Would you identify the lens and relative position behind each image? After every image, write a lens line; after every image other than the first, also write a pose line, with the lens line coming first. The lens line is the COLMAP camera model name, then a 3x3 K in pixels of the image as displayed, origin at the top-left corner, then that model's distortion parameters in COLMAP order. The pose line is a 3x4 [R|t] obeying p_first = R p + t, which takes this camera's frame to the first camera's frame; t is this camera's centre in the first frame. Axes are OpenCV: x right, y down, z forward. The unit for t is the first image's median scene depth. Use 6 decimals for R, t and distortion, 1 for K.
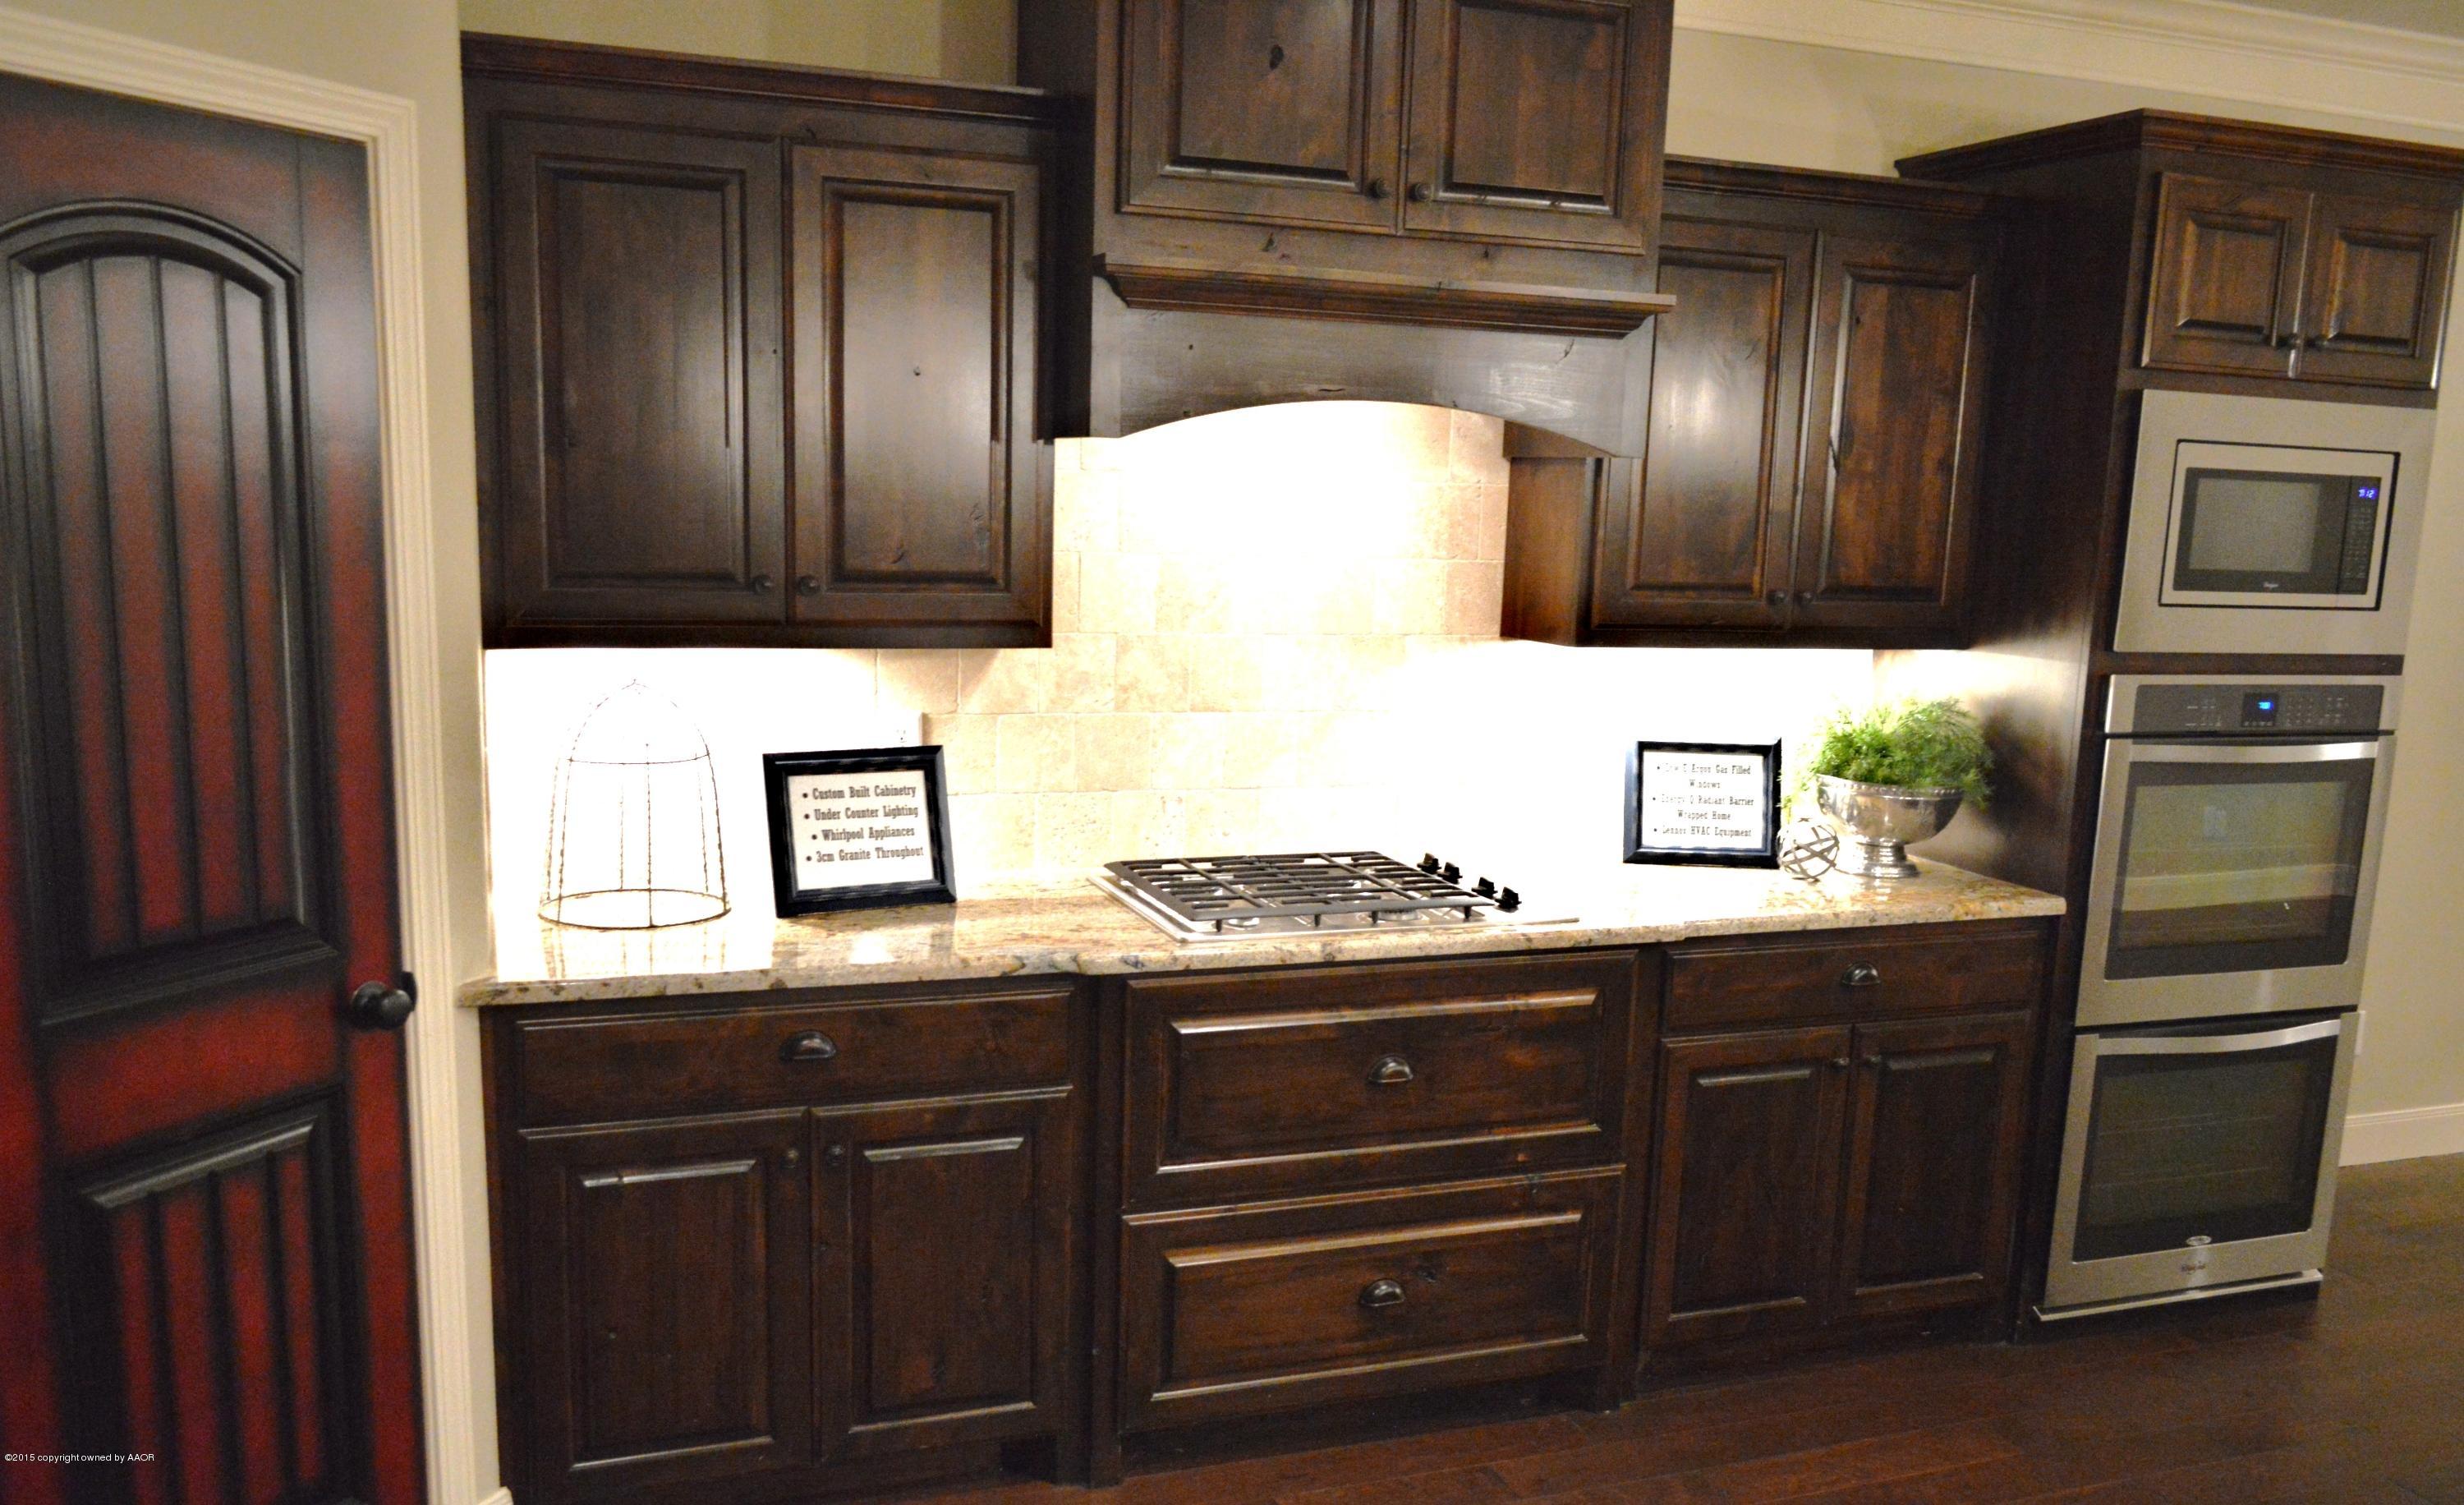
lens RADIAL K [[1910.4, 0, 1232.7], [0, 1910.4, 820.0], [0, 0, 1]] dist [-0.016491, 0.003906]
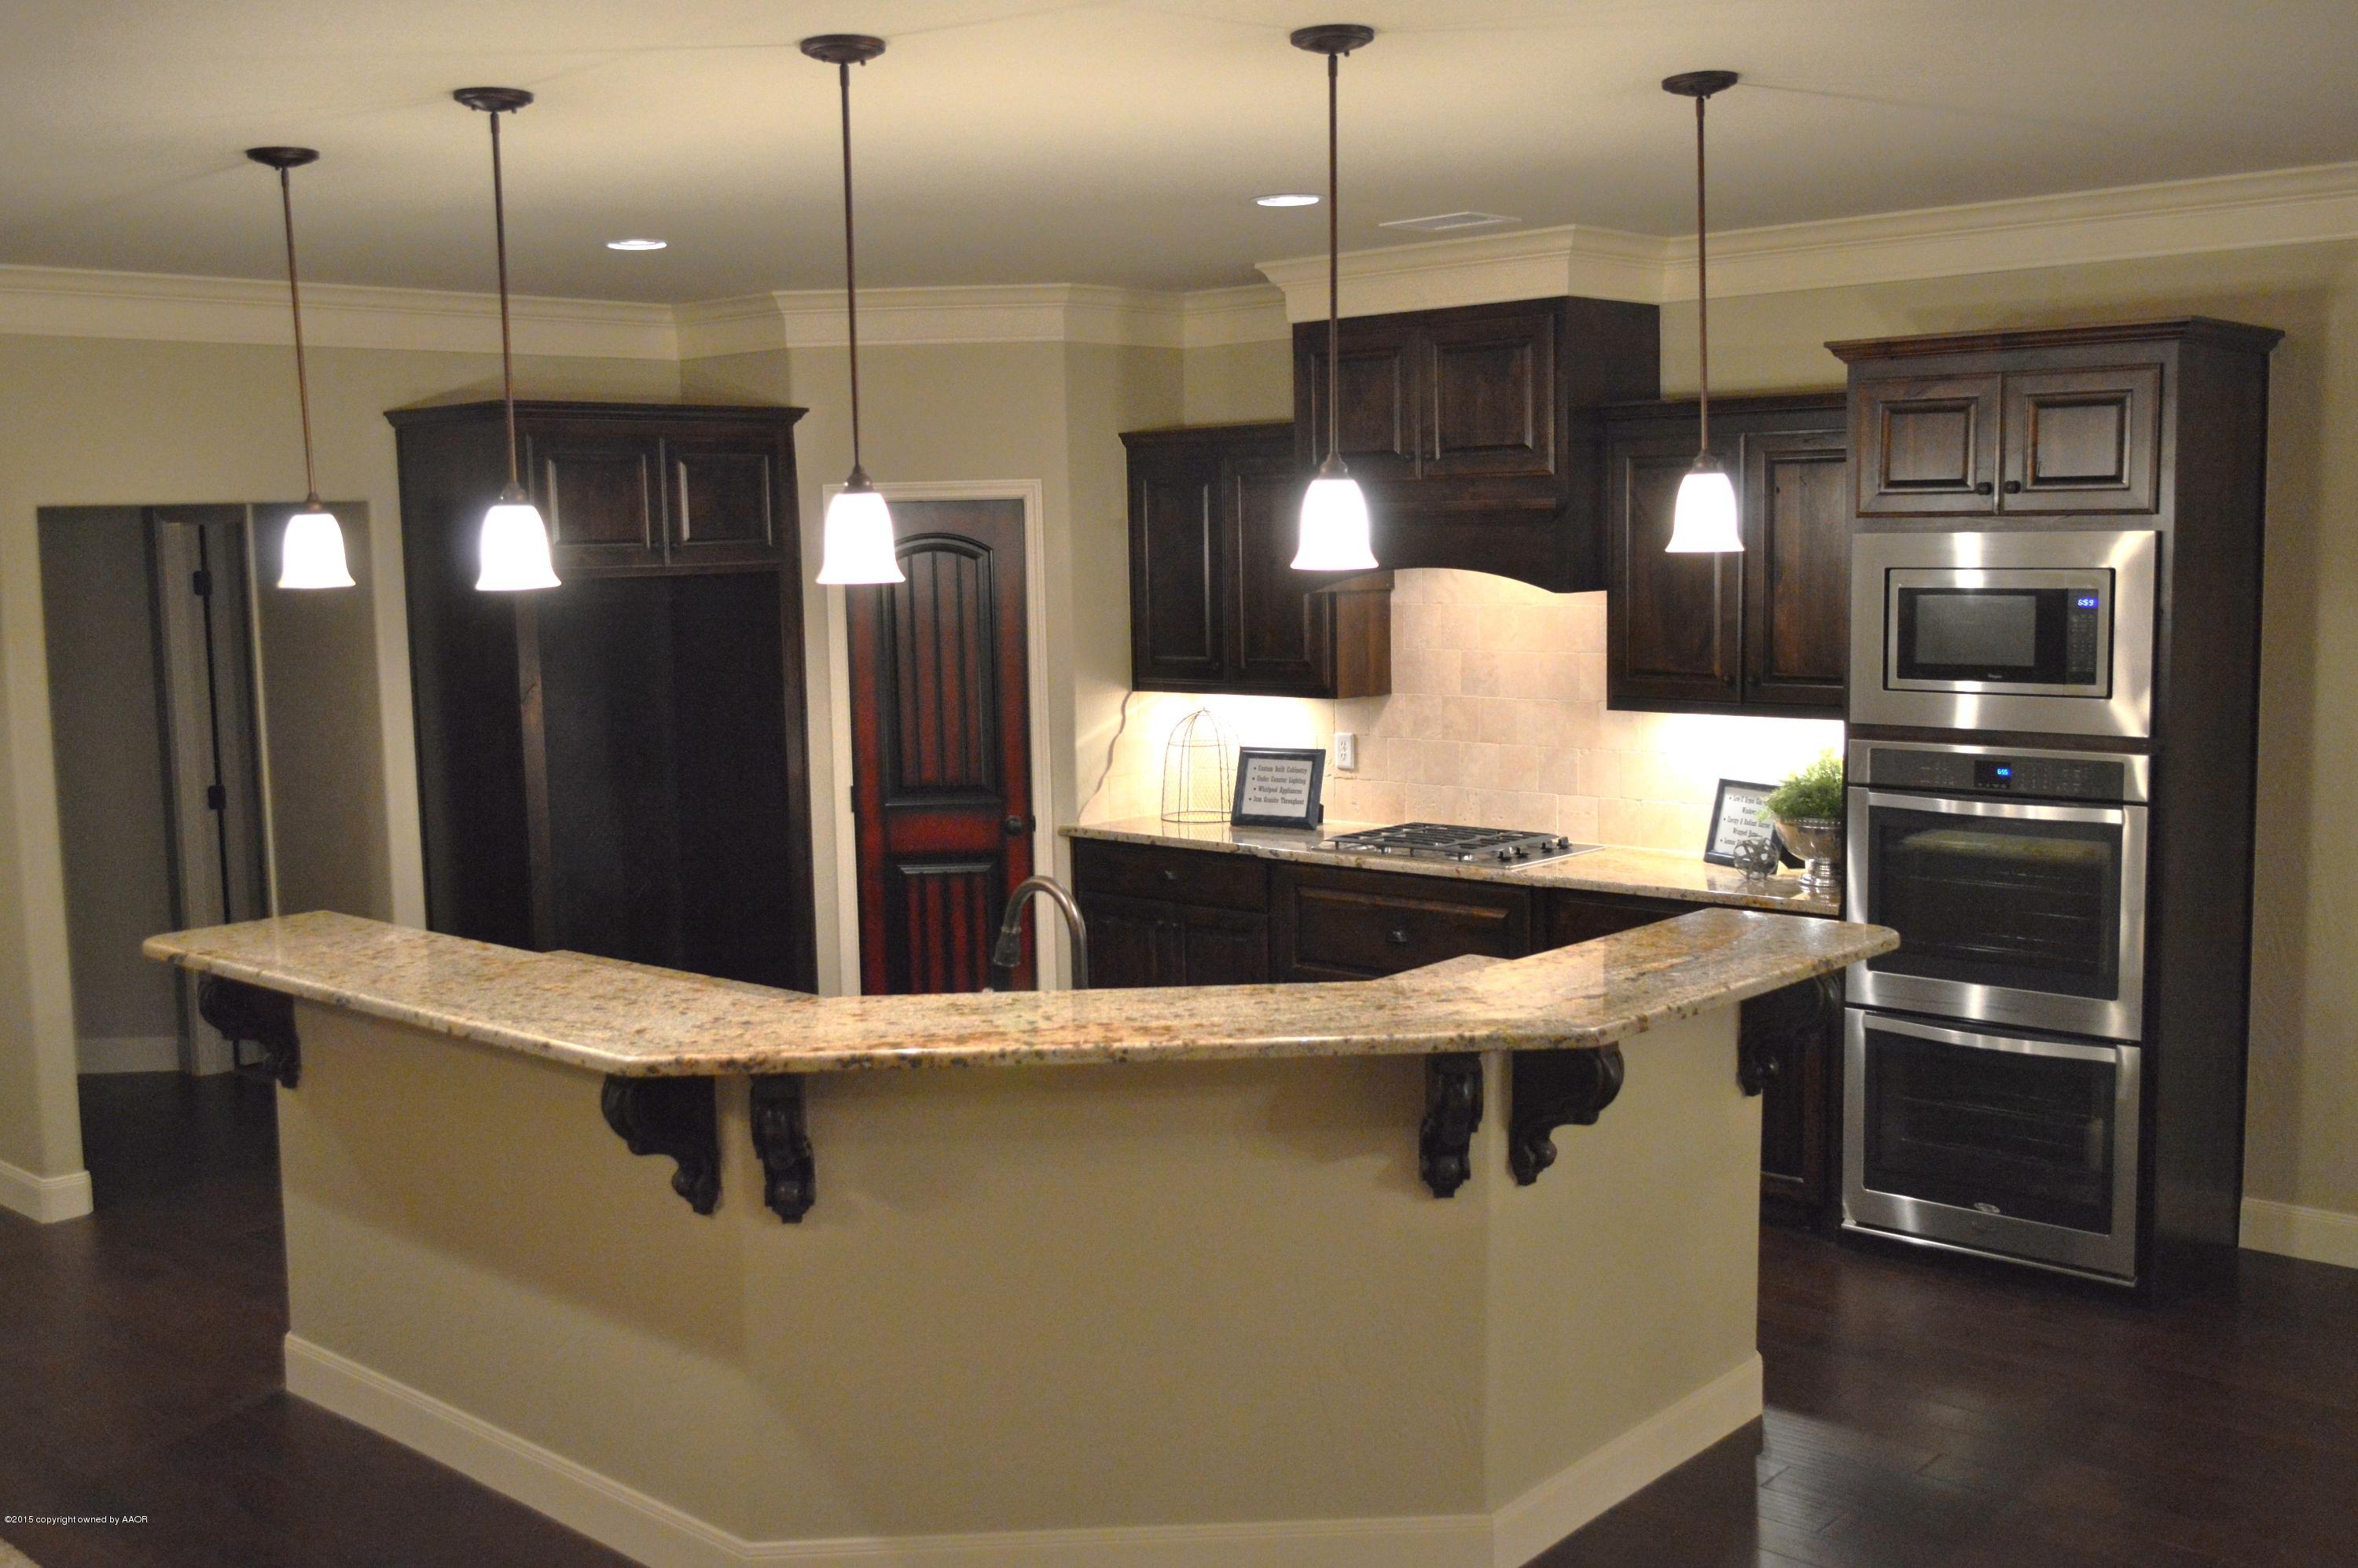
lens RADIAL K [[2237.7, 0, 1179.0], [0, 2237.7, 784.0], [0, 0, 1]] dist [-0.016177, -0.014049]
pose [[0.471638, 0.056007, -0.880012, 1.711111], [-0.115552, 0.993301, 0.001288, 0.009333], [0.874189, 0.101080, 0.474950, -0.186079]]
